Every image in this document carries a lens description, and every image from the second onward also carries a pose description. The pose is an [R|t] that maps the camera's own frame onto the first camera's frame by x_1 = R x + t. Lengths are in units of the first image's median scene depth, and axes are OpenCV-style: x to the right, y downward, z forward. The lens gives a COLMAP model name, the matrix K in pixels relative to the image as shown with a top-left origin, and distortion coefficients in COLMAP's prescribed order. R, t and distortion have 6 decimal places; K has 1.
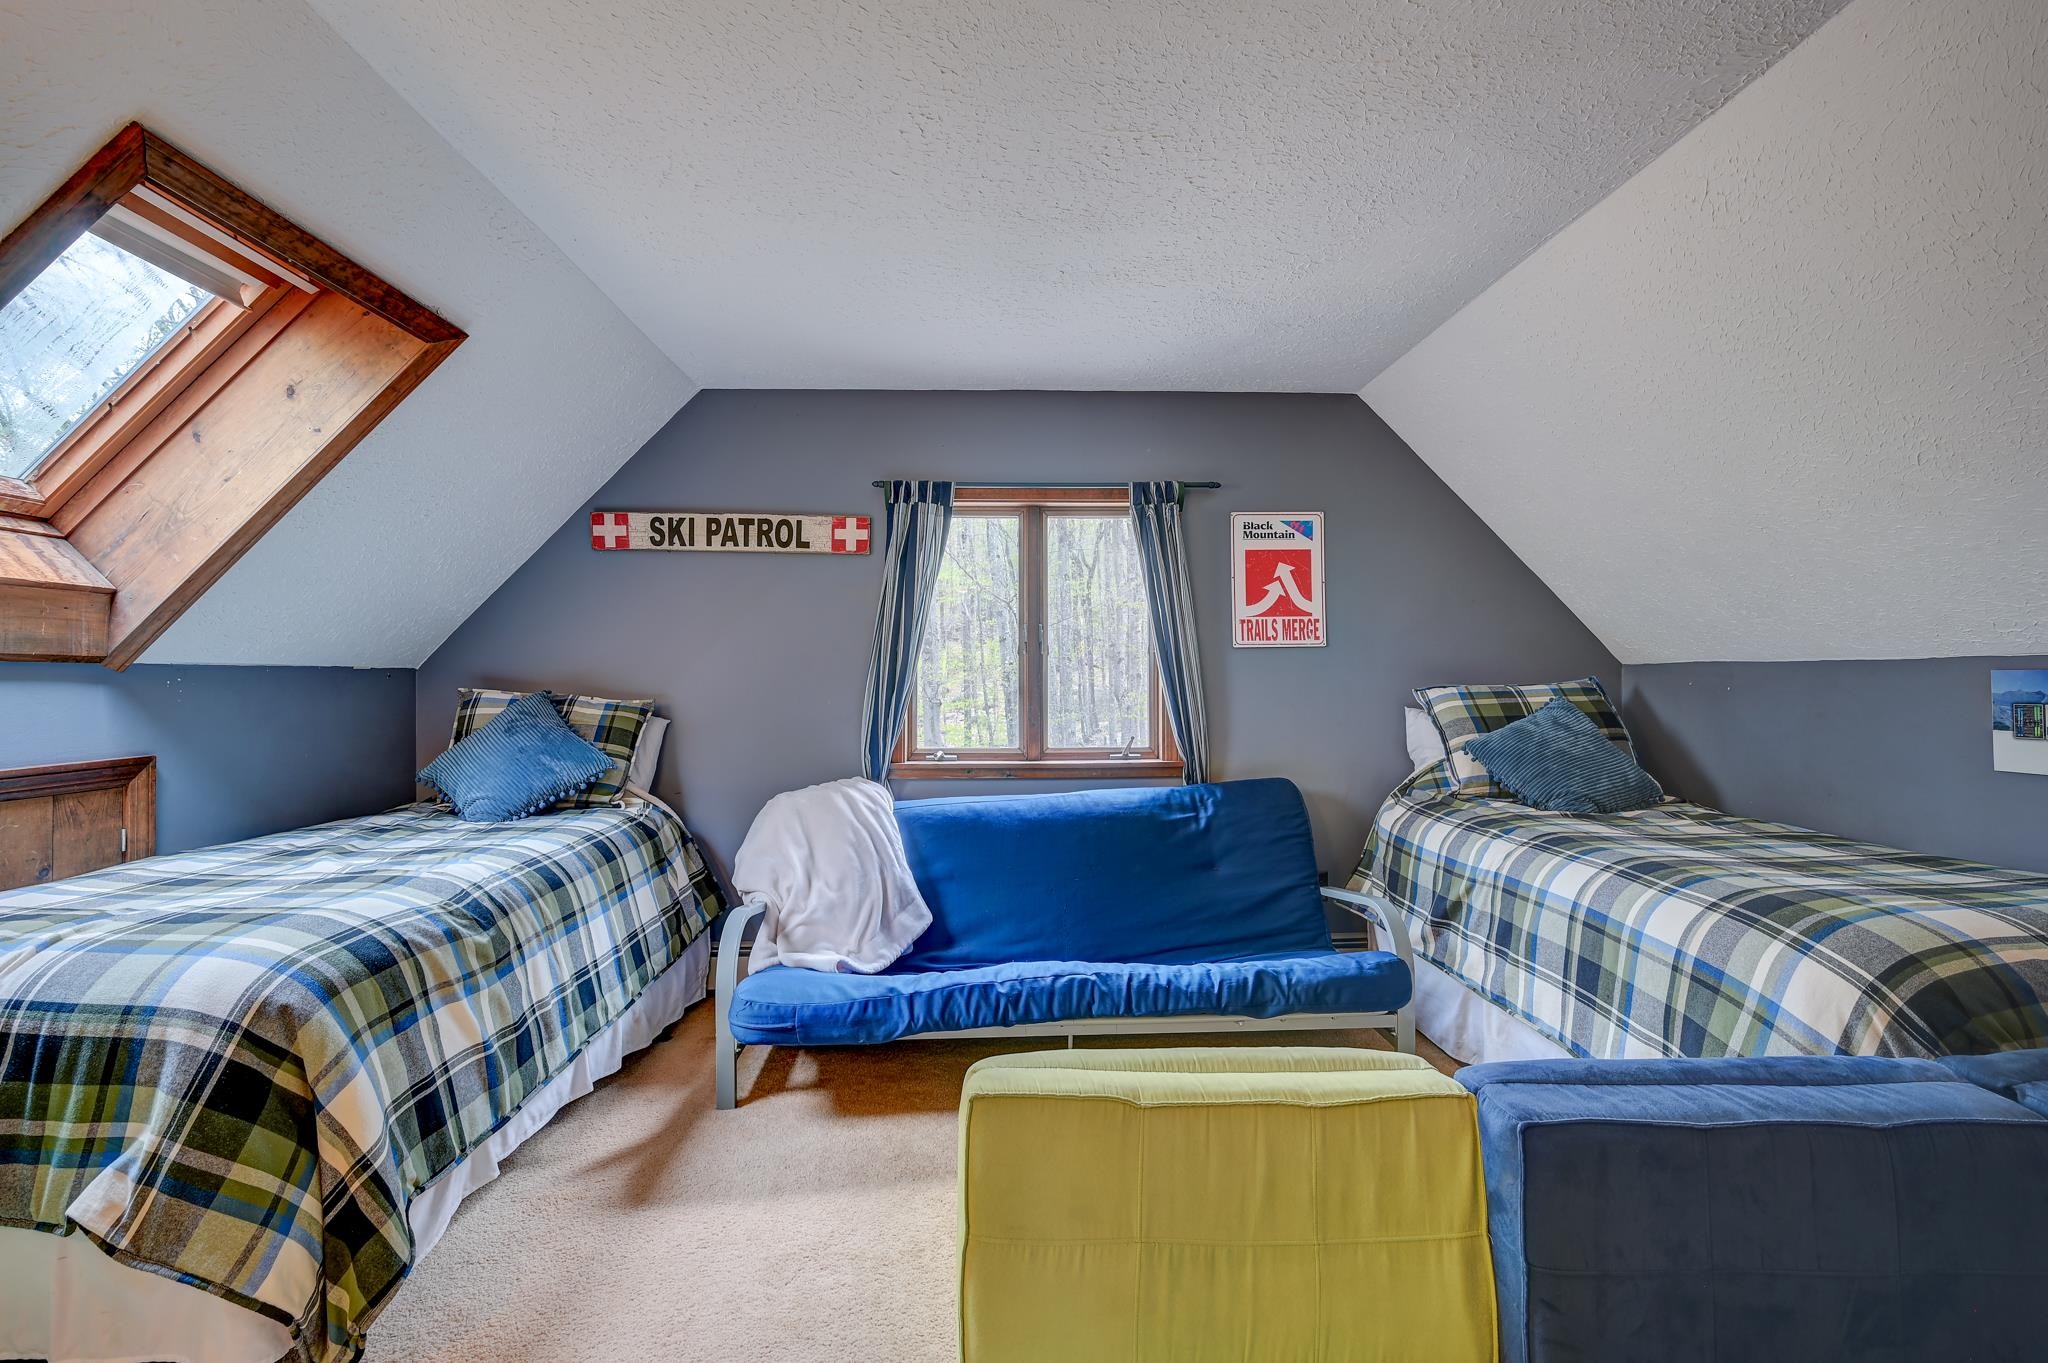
lens RADIAL K [[910.4, 0, 1026.7], [0, 910.4, 677.3], [0, 0, 1]] dist [-0.001992, 0.000100]
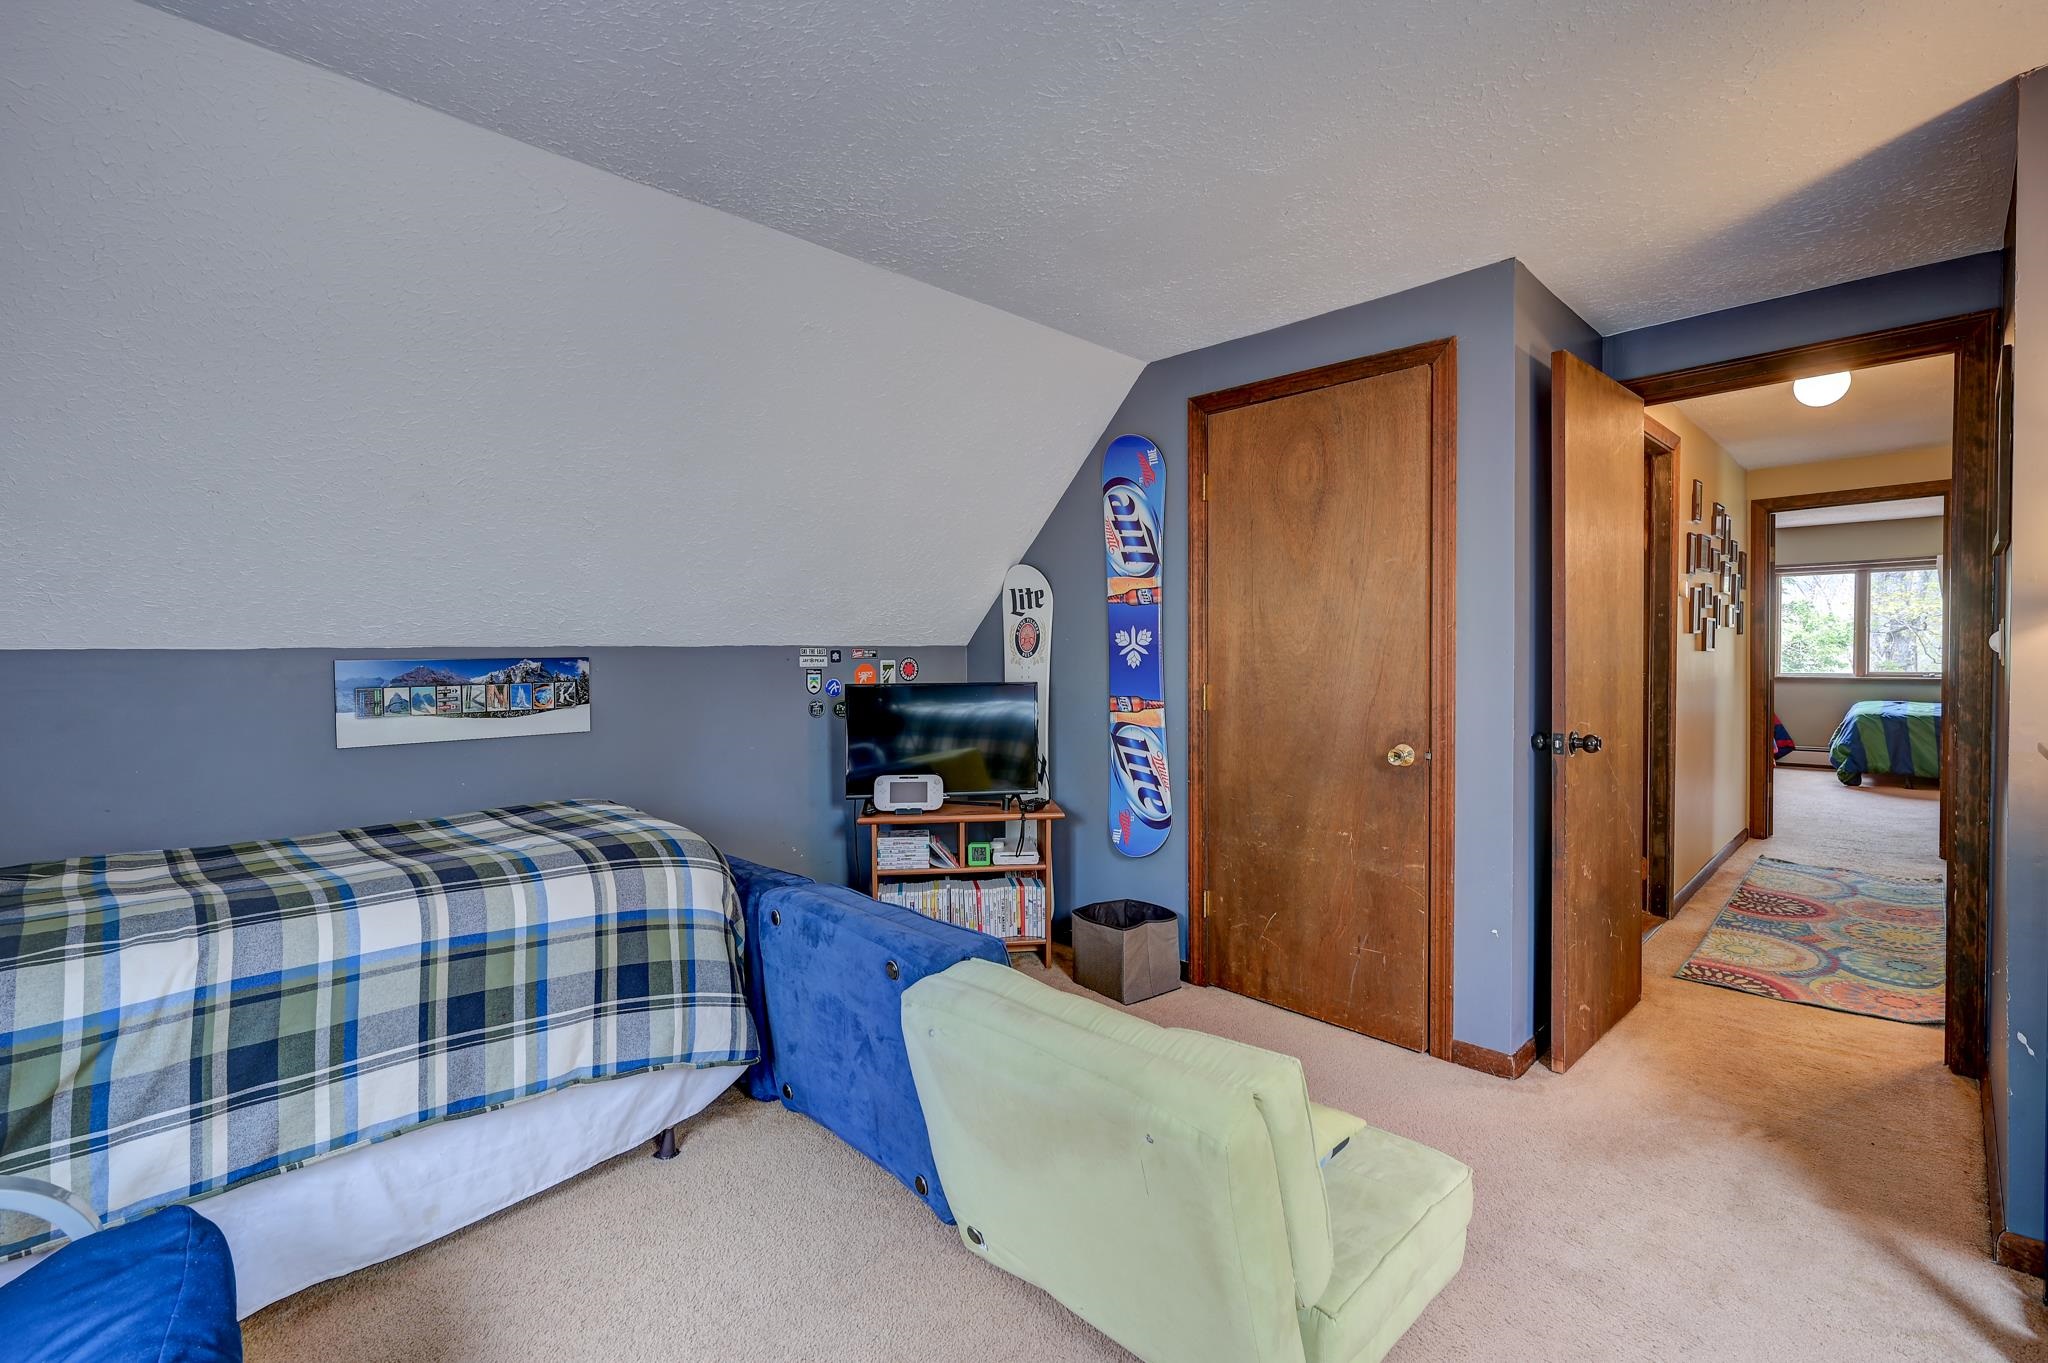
lens RADIAL K [[893.0, 0, 1024.0], [0, 893.0, 681.5], [0, 0, 1]] dist [-0.001776, 0.000072]
pose [[-0.679055, -0.013666, 0.733960, -0.223152], [0.010707, 0.999536, 0.028516, -0.002663], [-0.734010, 0.027222, -0.678593, 0.735368]]
